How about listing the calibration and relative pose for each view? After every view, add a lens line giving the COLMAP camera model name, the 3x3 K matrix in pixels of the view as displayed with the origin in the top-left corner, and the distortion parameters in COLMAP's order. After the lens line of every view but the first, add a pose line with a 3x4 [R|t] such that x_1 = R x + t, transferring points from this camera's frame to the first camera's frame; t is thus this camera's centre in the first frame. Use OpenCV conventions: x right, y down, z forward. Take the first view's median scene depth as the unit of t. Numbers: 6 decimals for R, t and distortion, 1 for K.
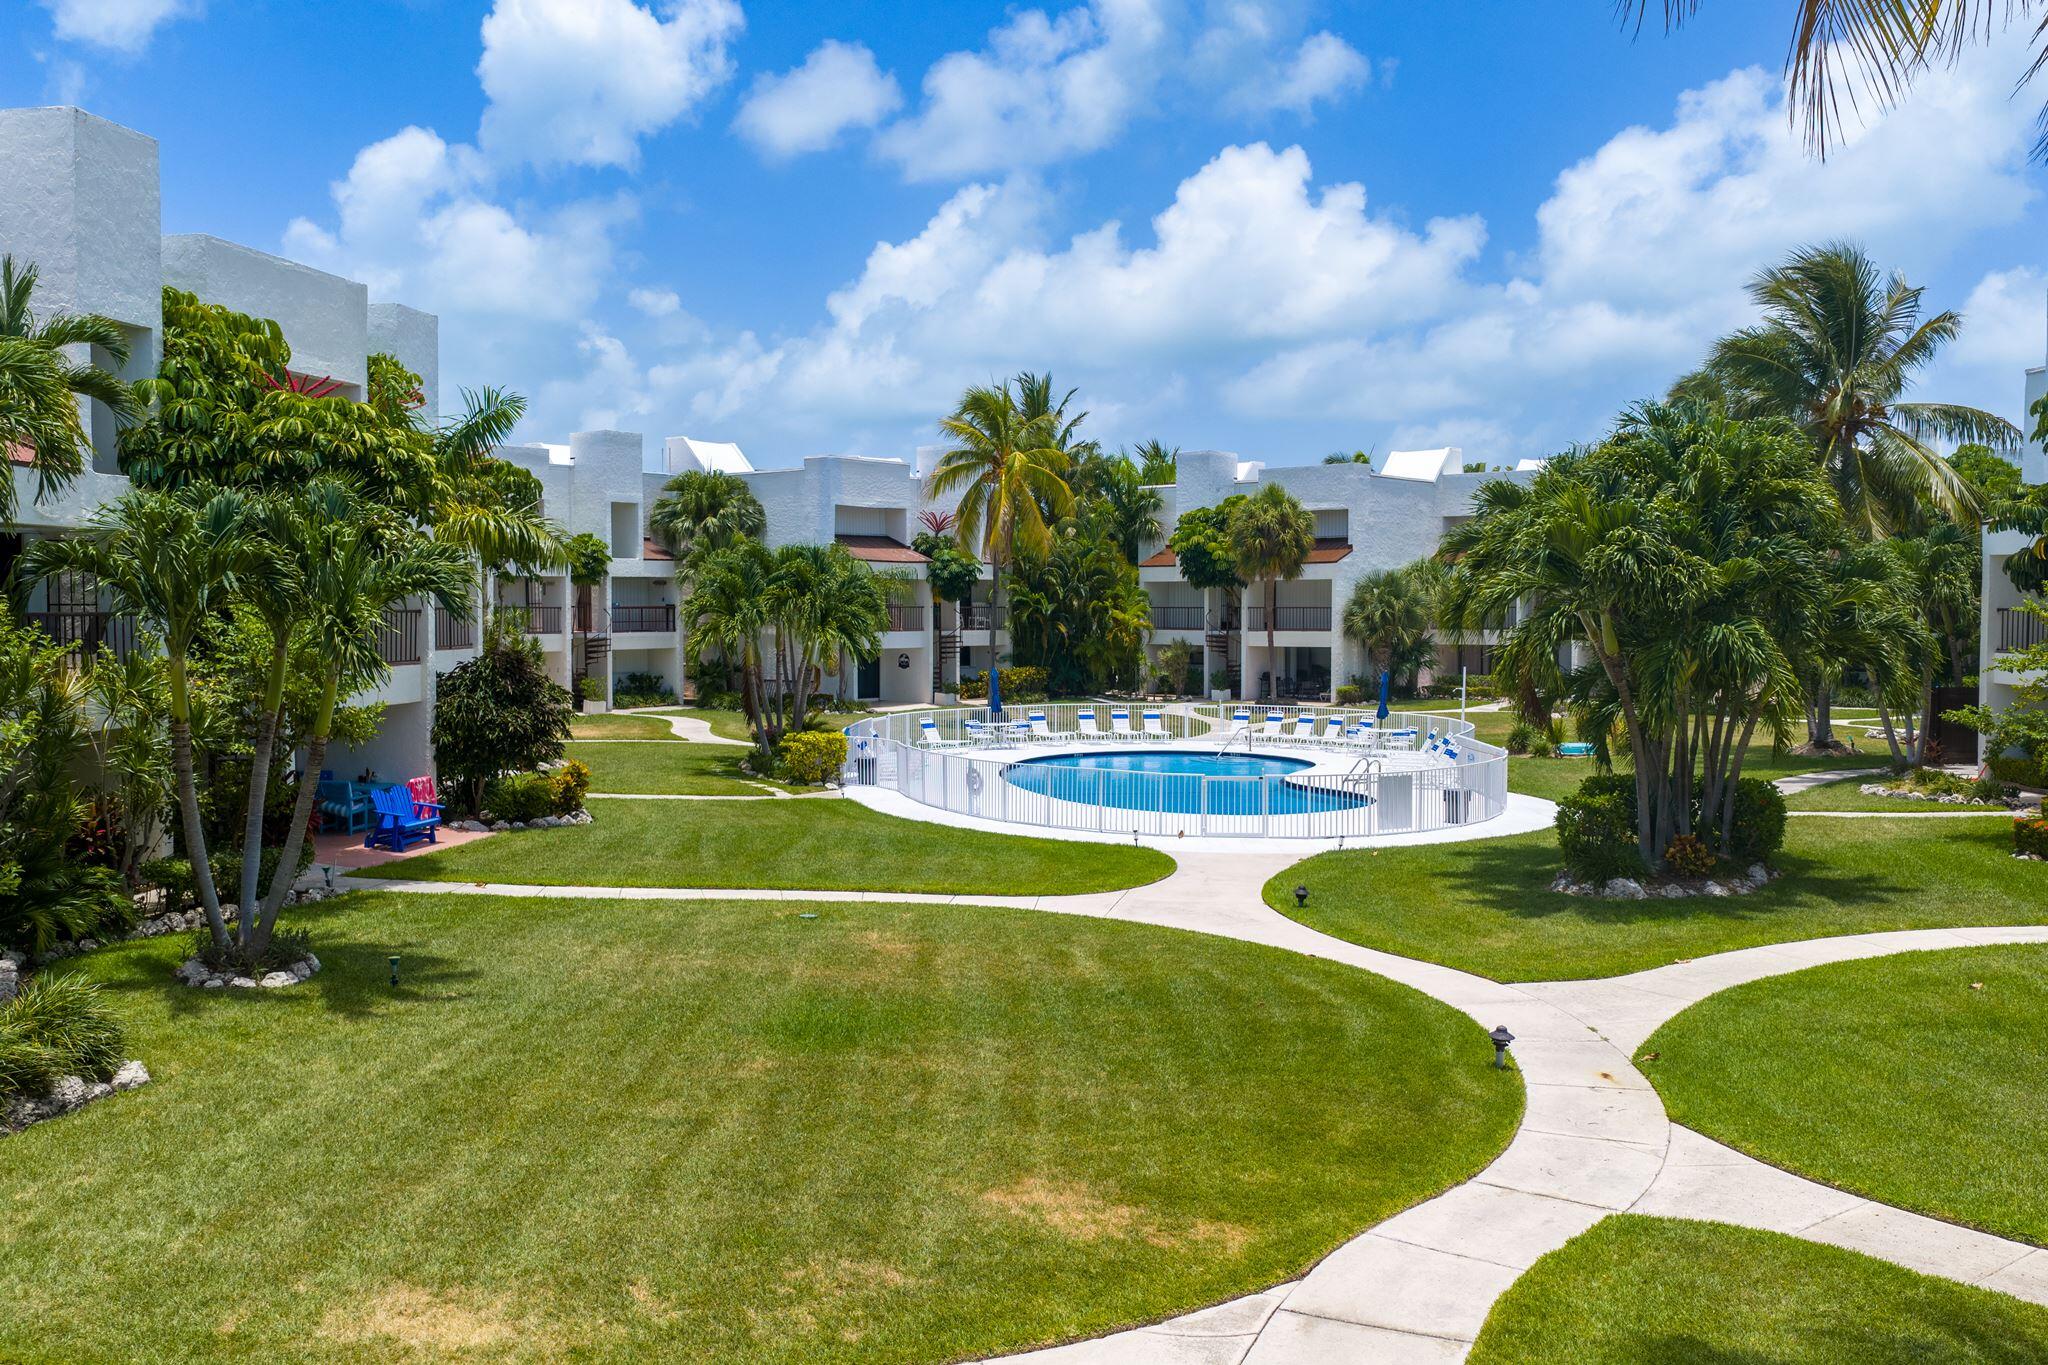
lens RADIAL K [[1672.4, 0, 1034.0], [0, 1672.4, 685.2], [0, 0, 1]] dist [0.015790, -0.002519]
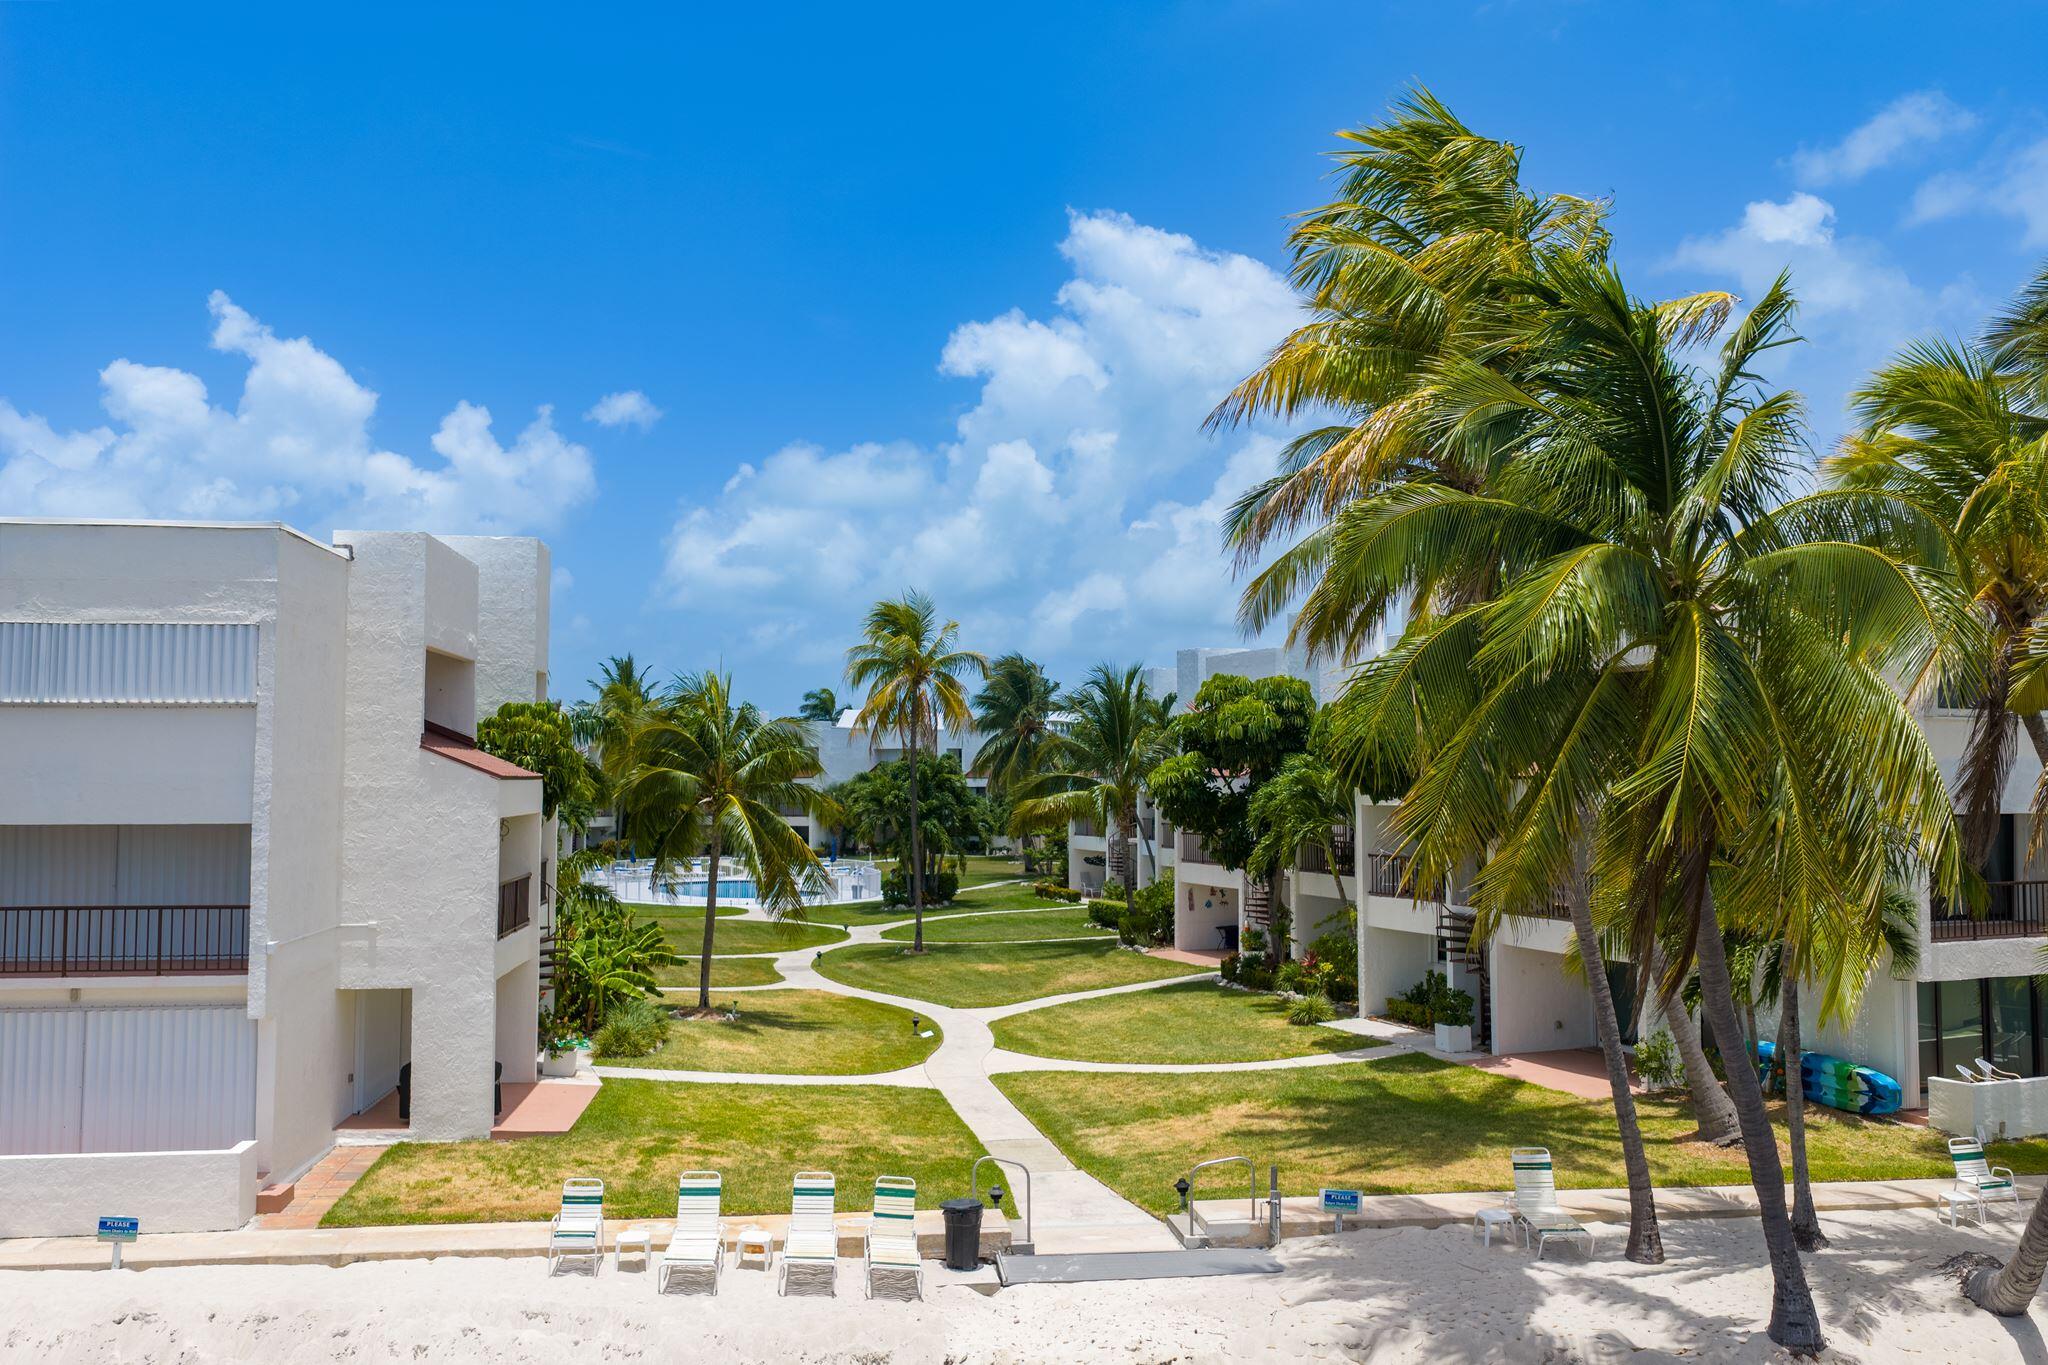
lens RADIAL K [[1672.4, 0, 1034.0], [0, 1672.4, 685.2], [0, 0, 1]] dist [0.015790, -0.002519]
pose [[0.954032, 0.011724, 0.299476, -0.155382], [0.019532, 0.994678, -0.101162, 0.015141], [-0.299069, 0.102361, 0.948726, -0.933246]]
